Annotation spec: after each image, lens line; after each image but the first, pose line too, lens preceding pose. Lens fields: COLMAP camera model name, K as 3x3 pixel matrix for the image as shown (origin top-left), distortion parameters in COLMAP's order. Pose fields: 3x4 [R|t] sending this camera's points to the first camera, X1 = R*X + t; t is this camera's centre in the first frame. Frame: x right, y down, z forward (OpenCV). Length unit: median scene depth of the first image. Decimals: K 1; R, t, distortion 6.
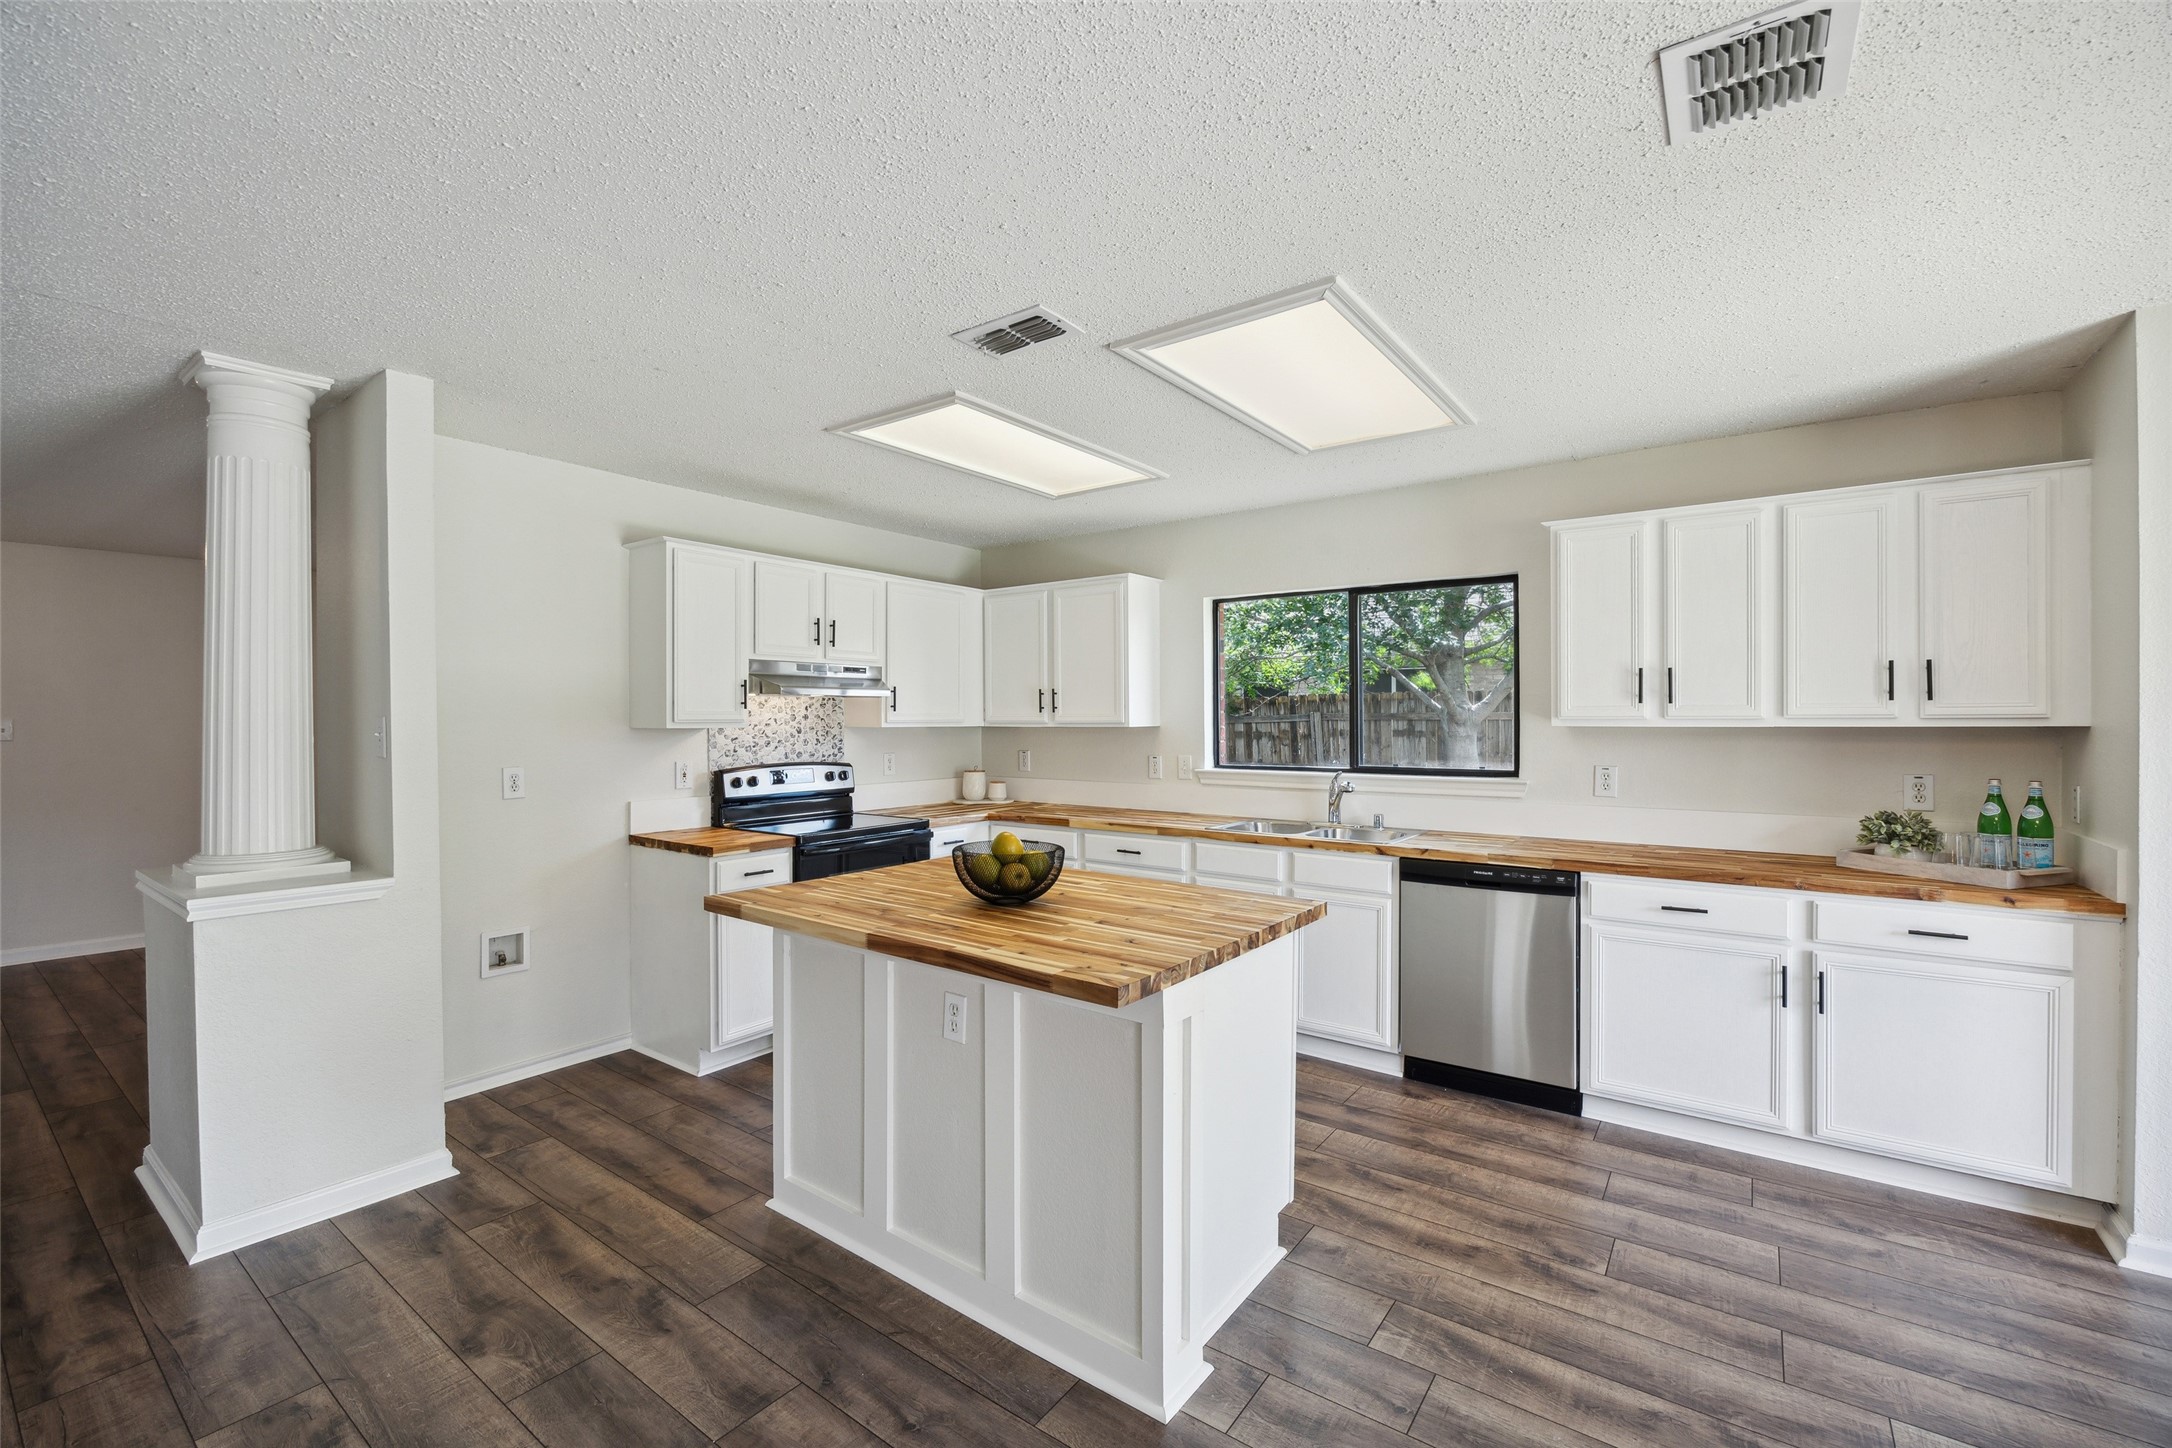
lens RADIAL K [[916.1, 0, 1080.3], [0, 916.1, 723.3], [0, 0, 1]] dist [-0.013400, 0.000270]
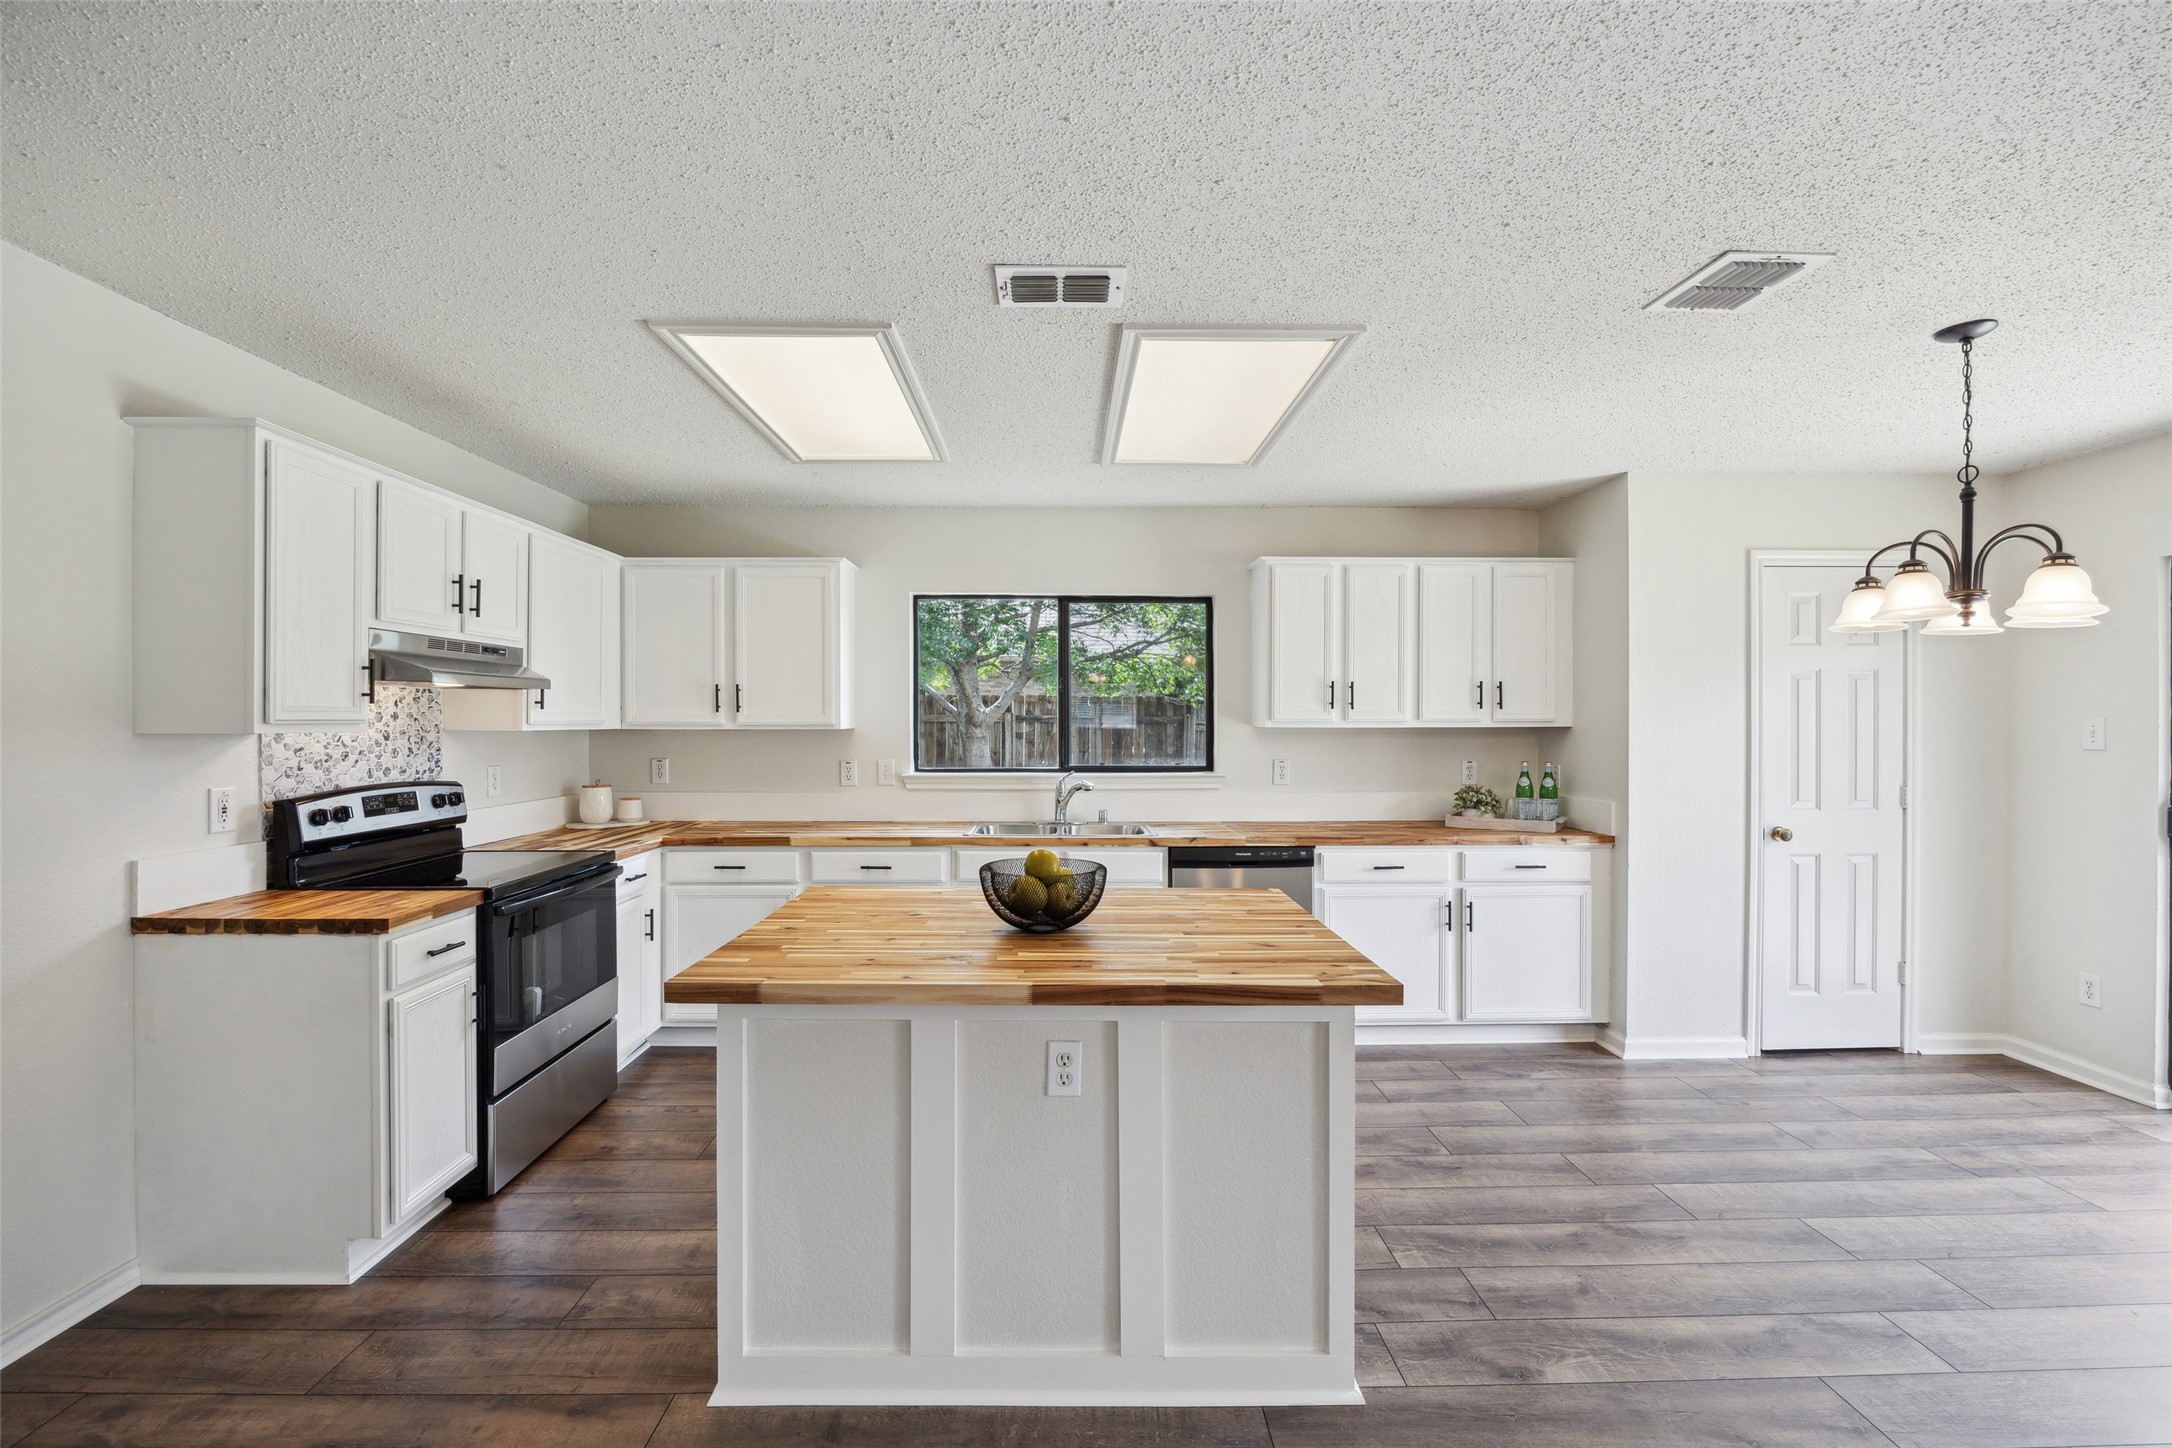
lens RADIAL K [[916.1, 0, 1080.3], [0, 916.1, 723.3], [0, 0, 1]] dist [-0.013400, 0.000270]
pose [[0.789890, 0.000611, 0.613248, -0.480505], [0.000419, 0.999999, -0.001536, -0.000456], [-0.613249, 0.001470, 0.789889, 0.231104]]
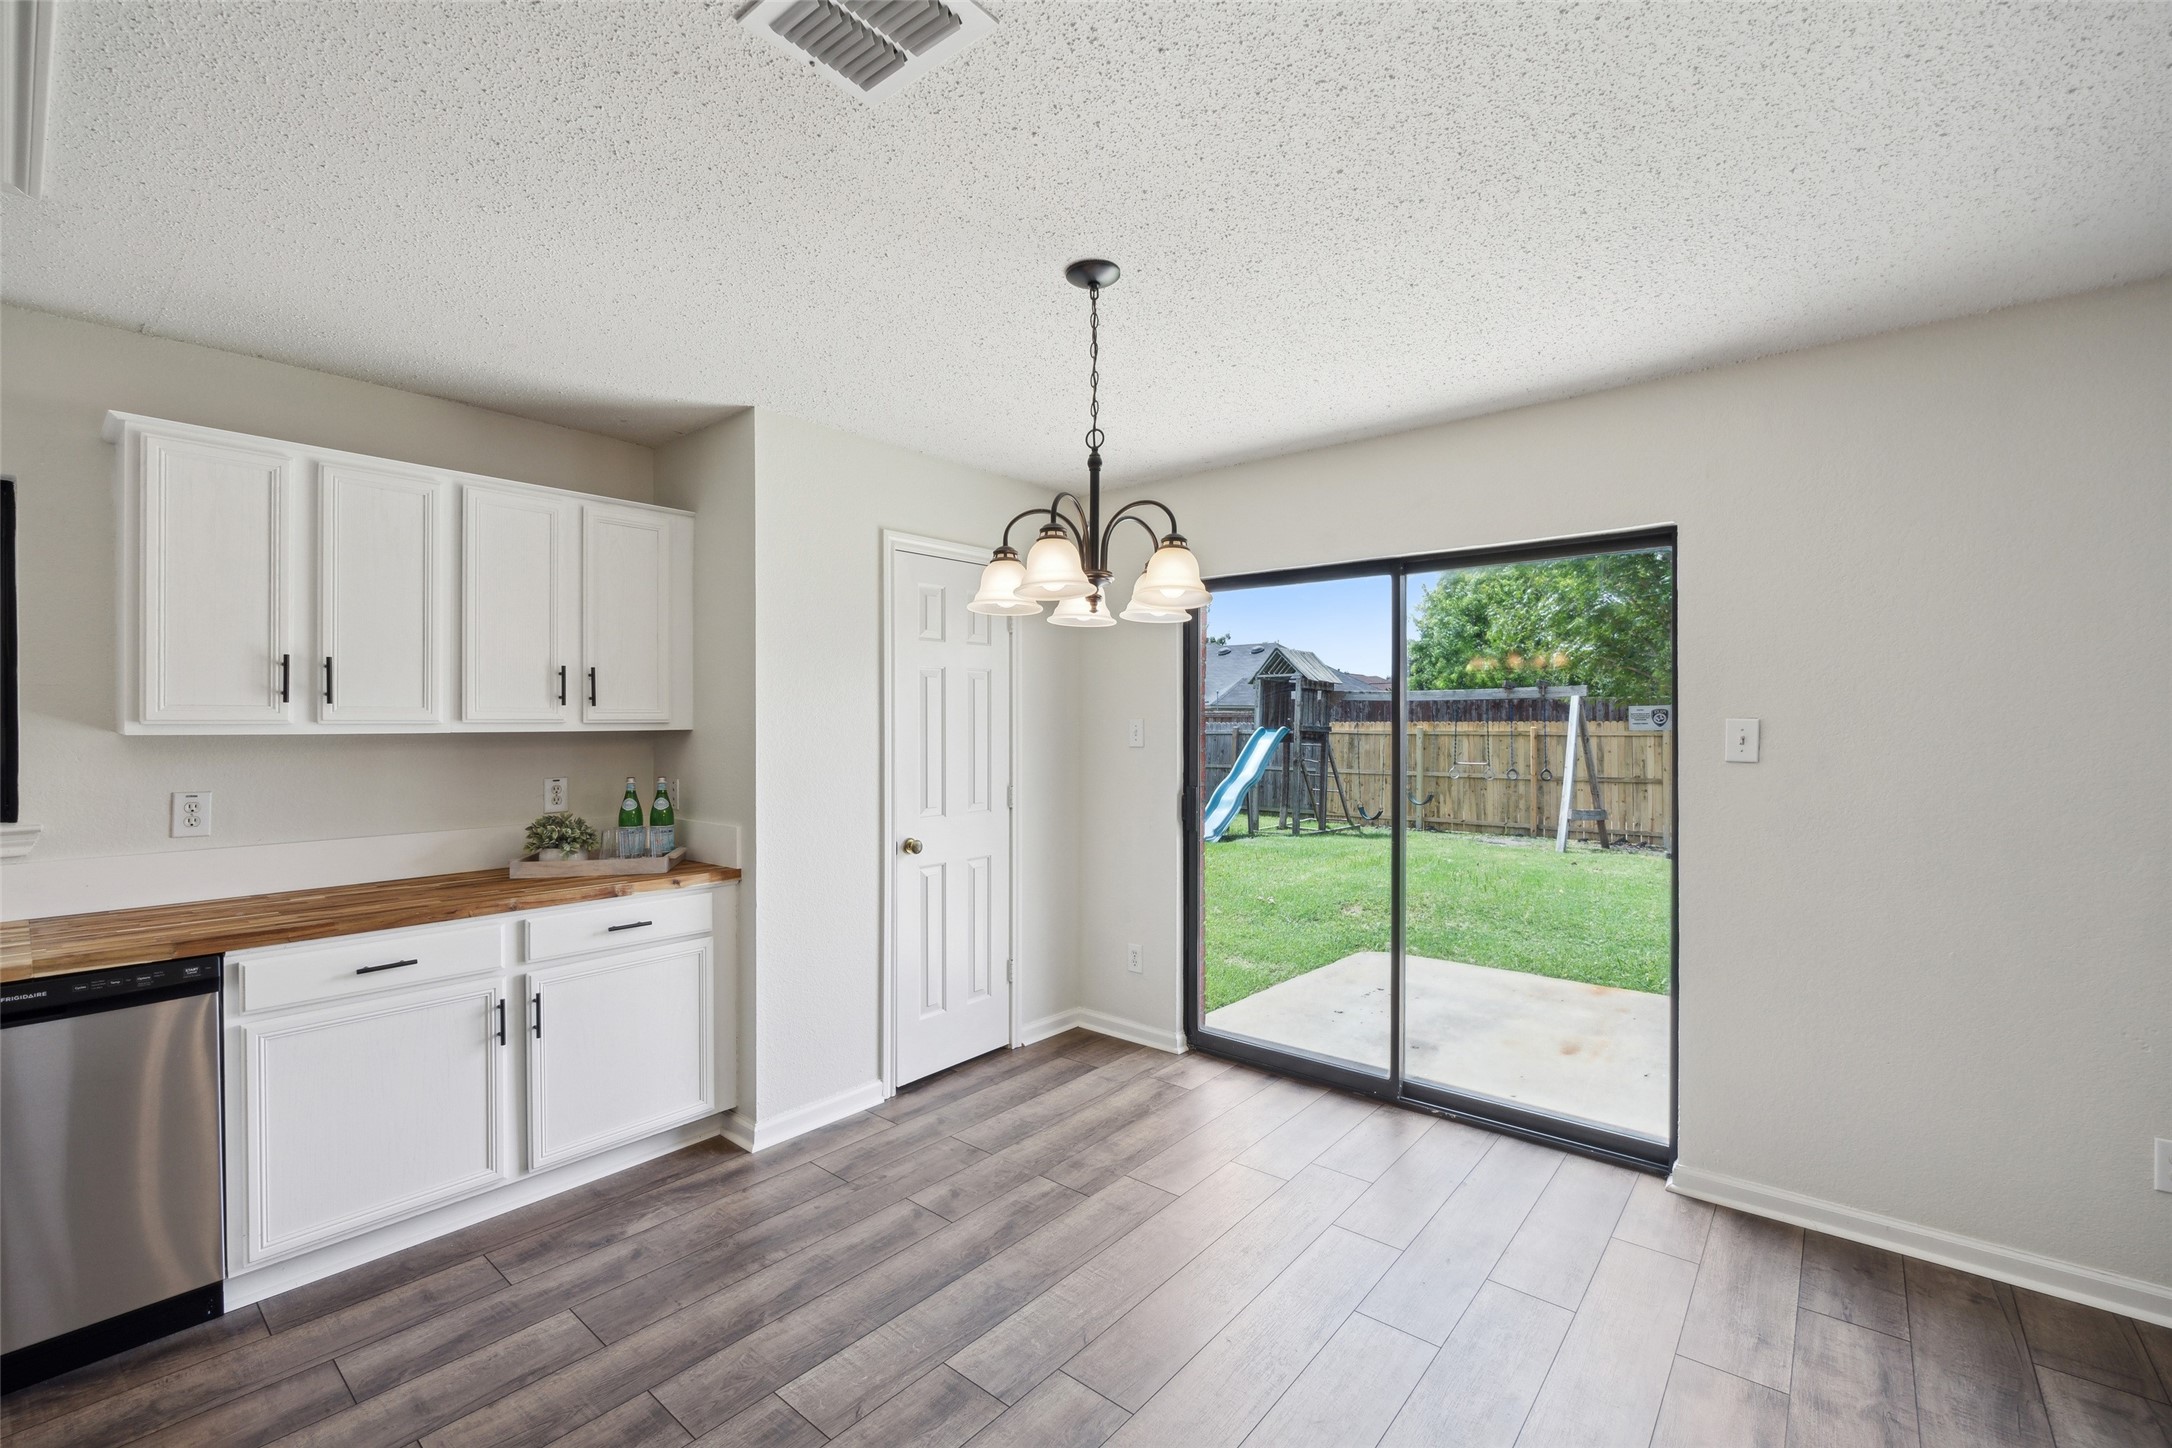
lens RADIAL K [[916.1, 0, 1080.3], [0, 916.1, 723.3], [0, 0, 1]] dist [-0.013400, 0.000270]
pose [[0.060862, 0.000060, 0.998146, -0.080626], [0.004411, 0.999990, -0.000329, -0.002432], [-0.998136, 0.004423, 0.060861, 0.347677]]
